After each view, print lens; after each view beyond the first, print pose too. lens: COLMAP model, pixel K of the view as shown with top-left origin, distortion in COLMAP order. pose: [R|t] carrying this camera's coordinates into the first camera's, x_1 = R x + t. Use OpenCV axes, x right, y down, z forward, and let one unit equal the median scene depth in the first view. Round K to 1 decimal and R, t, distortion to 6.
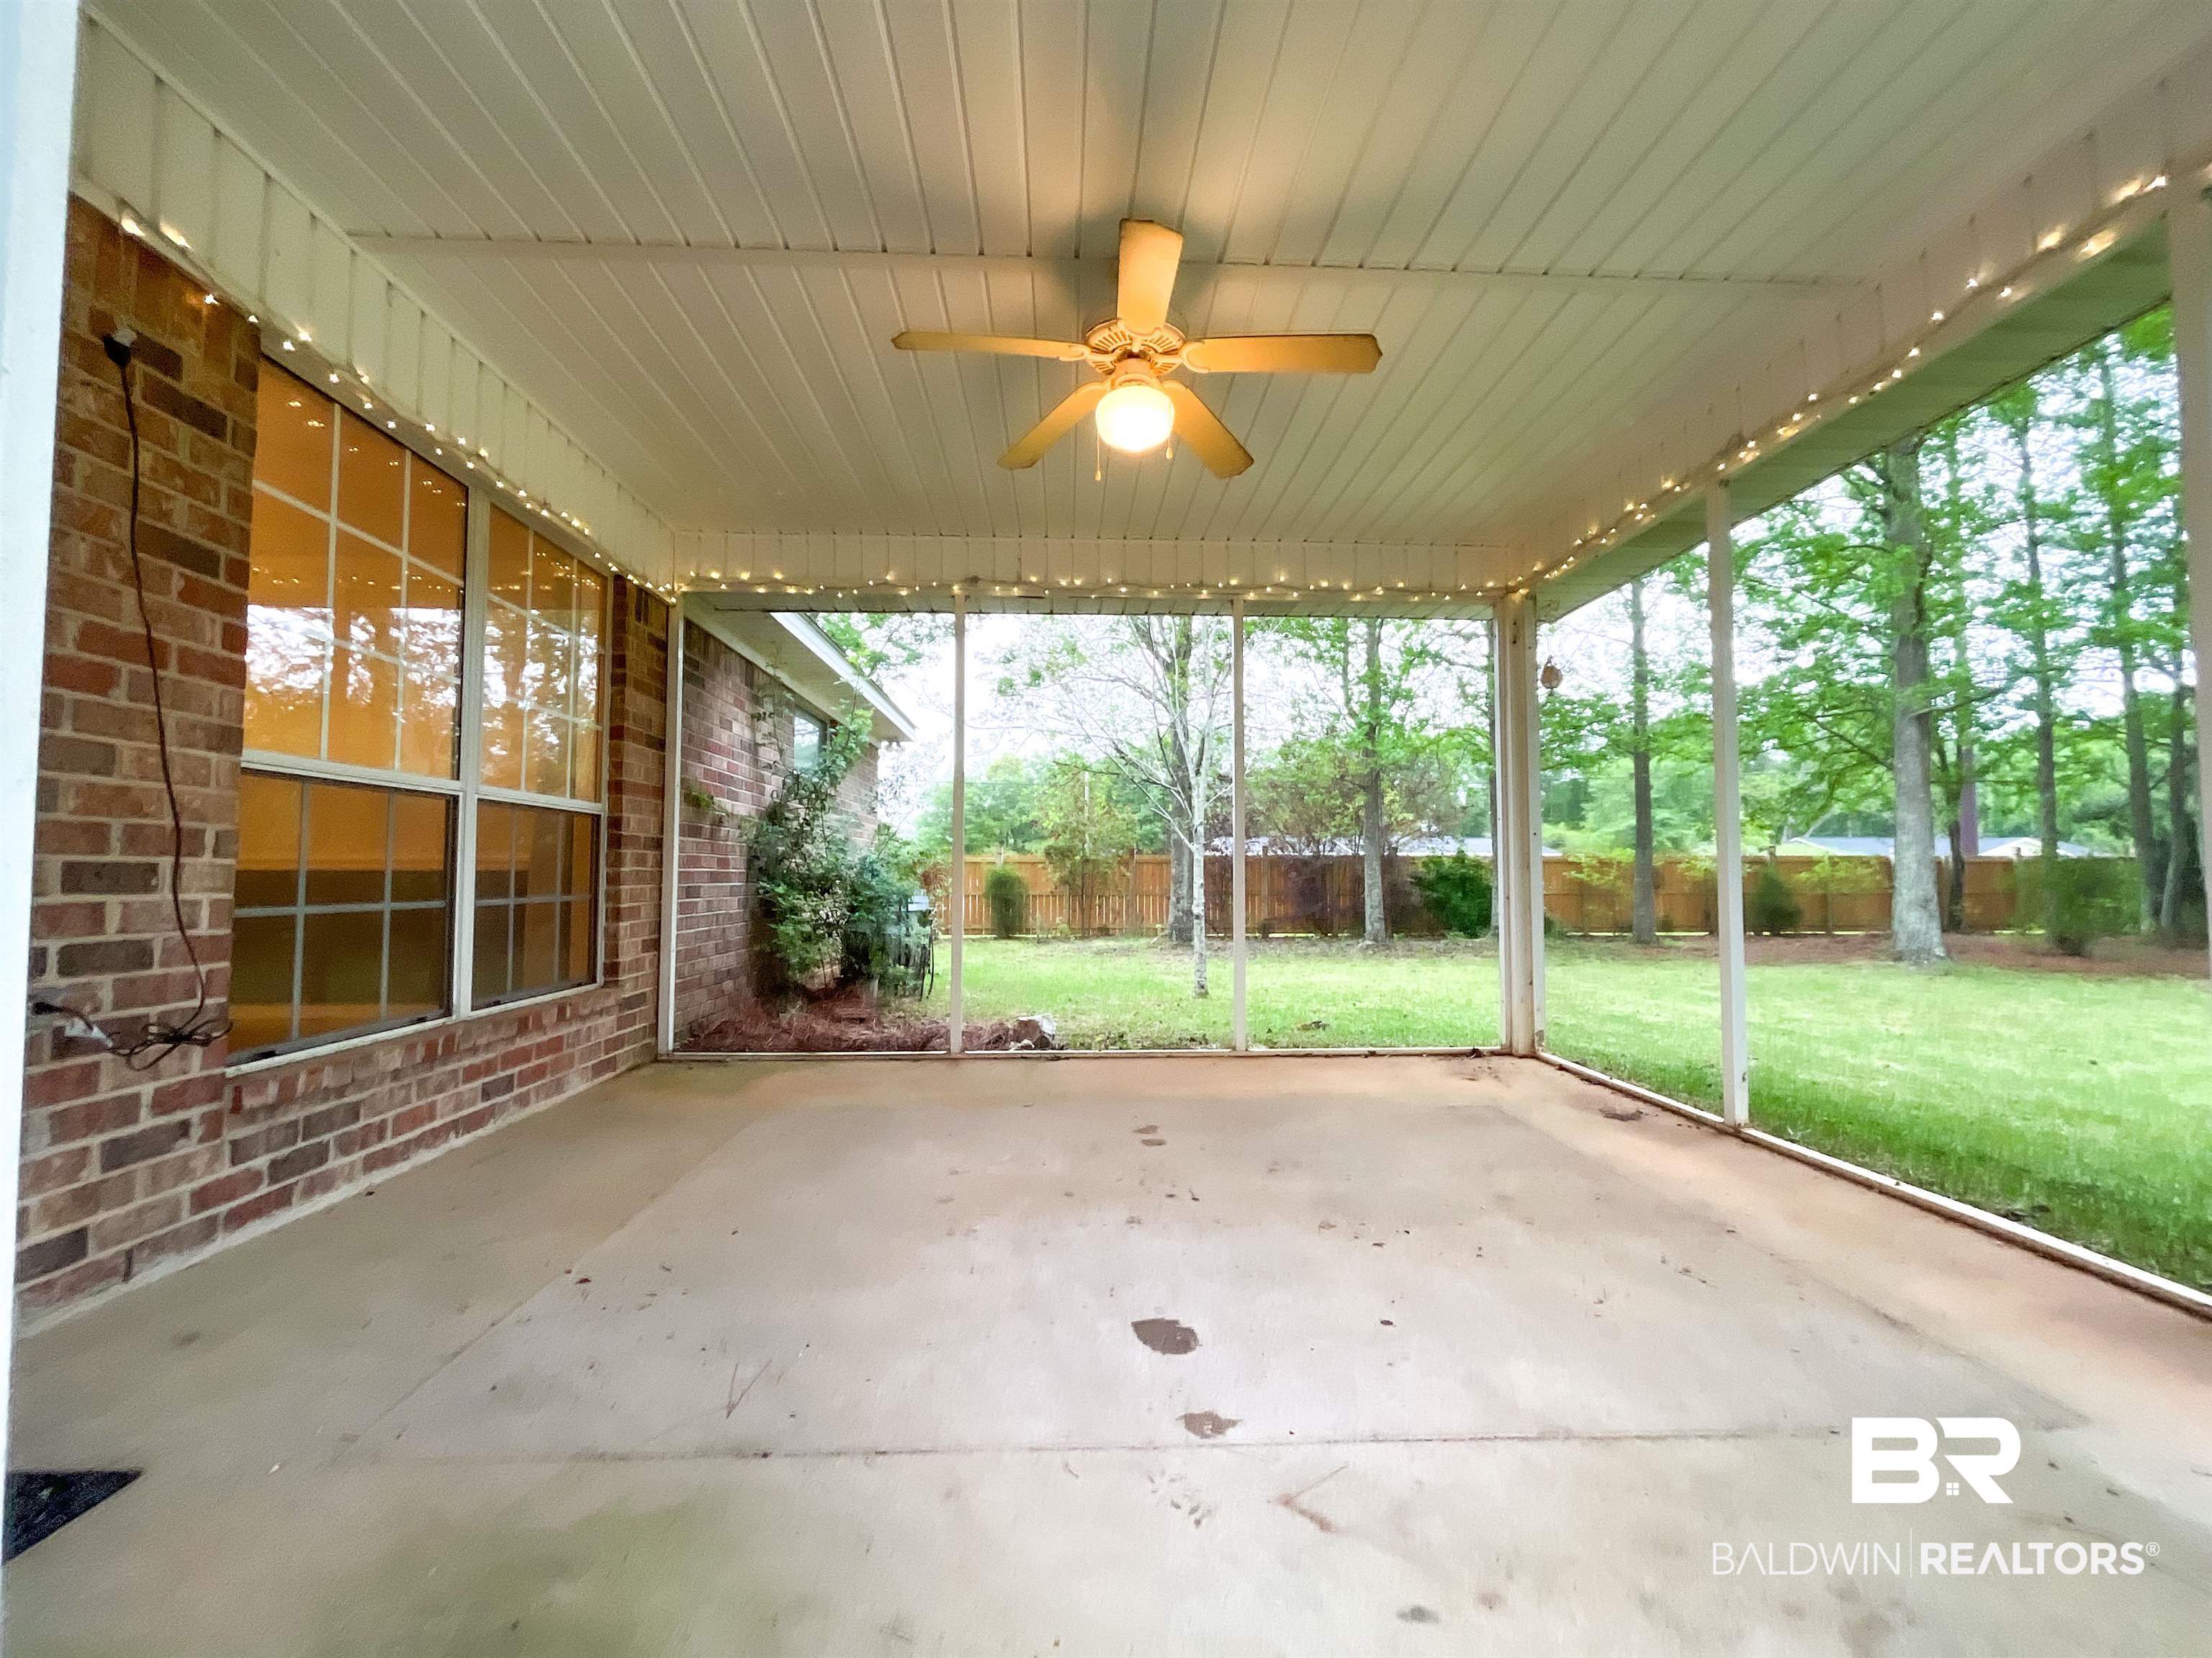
lens RADIAL K [[901.3, 0, 1107.3], [0, 901.3, 831.9], [0, 0, 1]] dist [-0.001352, 0.000395]
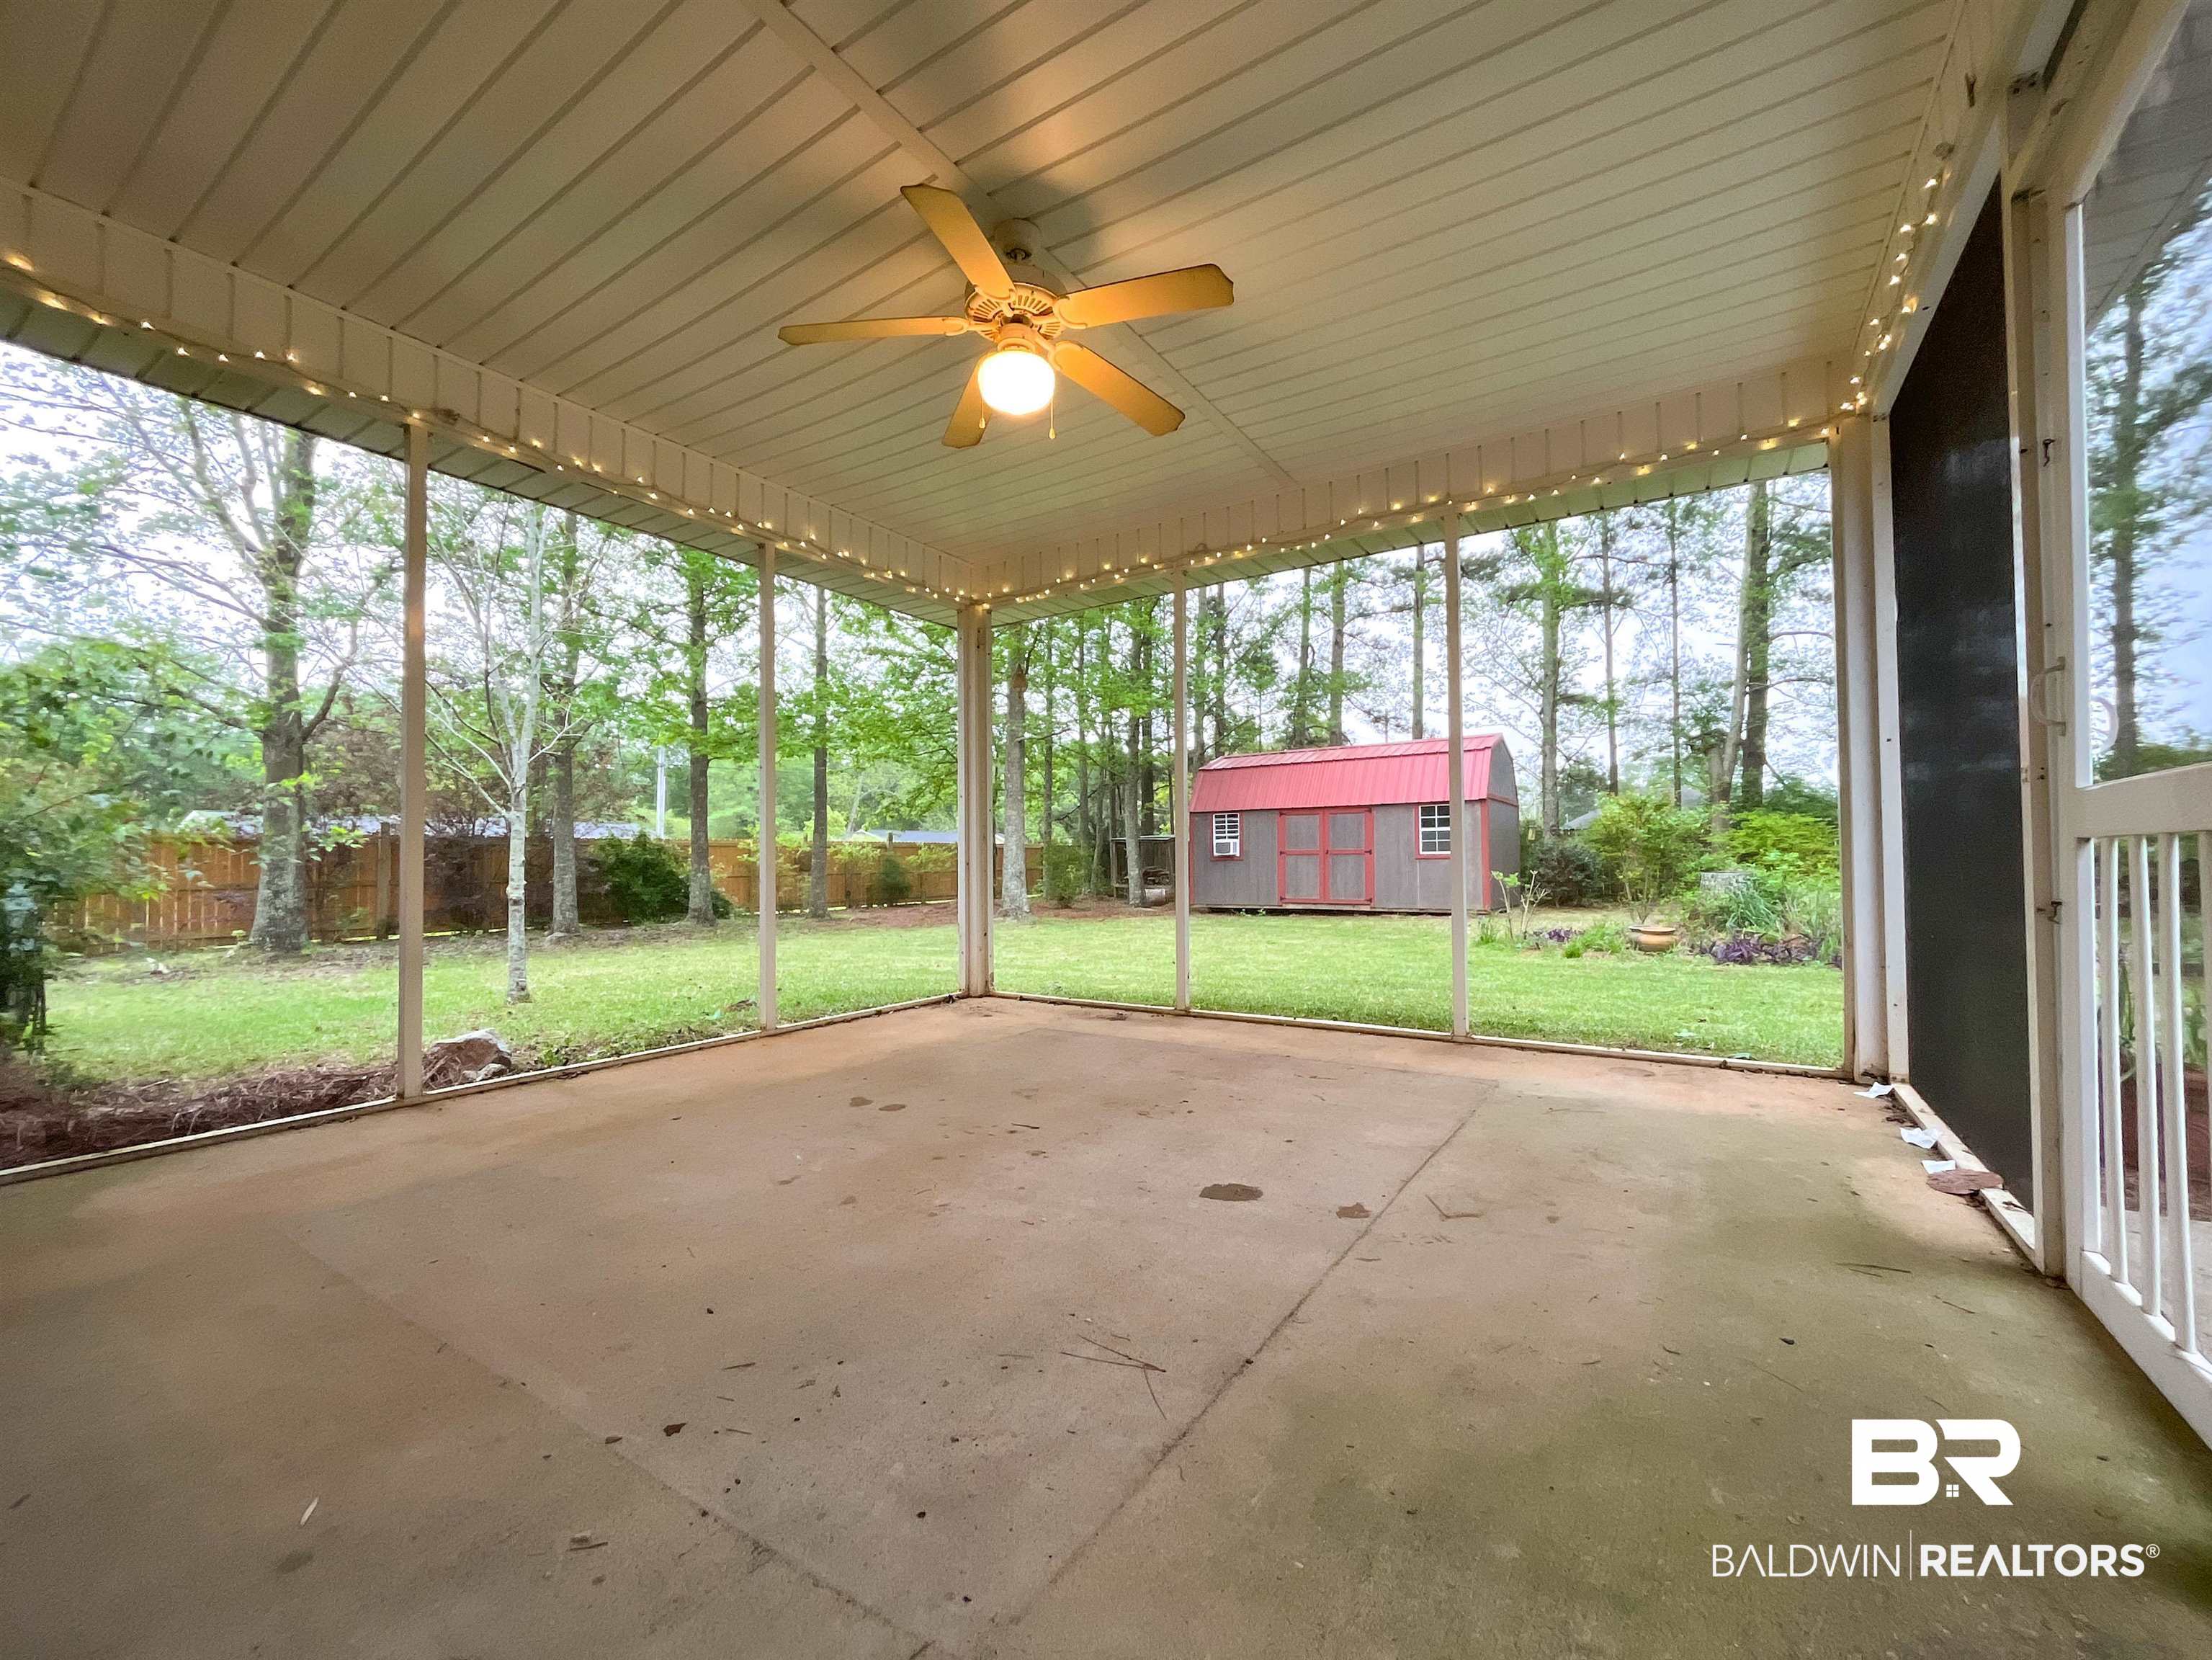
lens RADIAL K [[901.5, 0, 1117.1], [0, 901.5, 829.4], [0, 0, 1]] dist [-0.001352, 0.000395]
pose [[0.577594, 0.021133, 0.816050, -0.622385], [-0.029555, 0.999551, -0.004966, 0.044426], [-0.815789, -0.021250, 0.577959, 0.255661]]
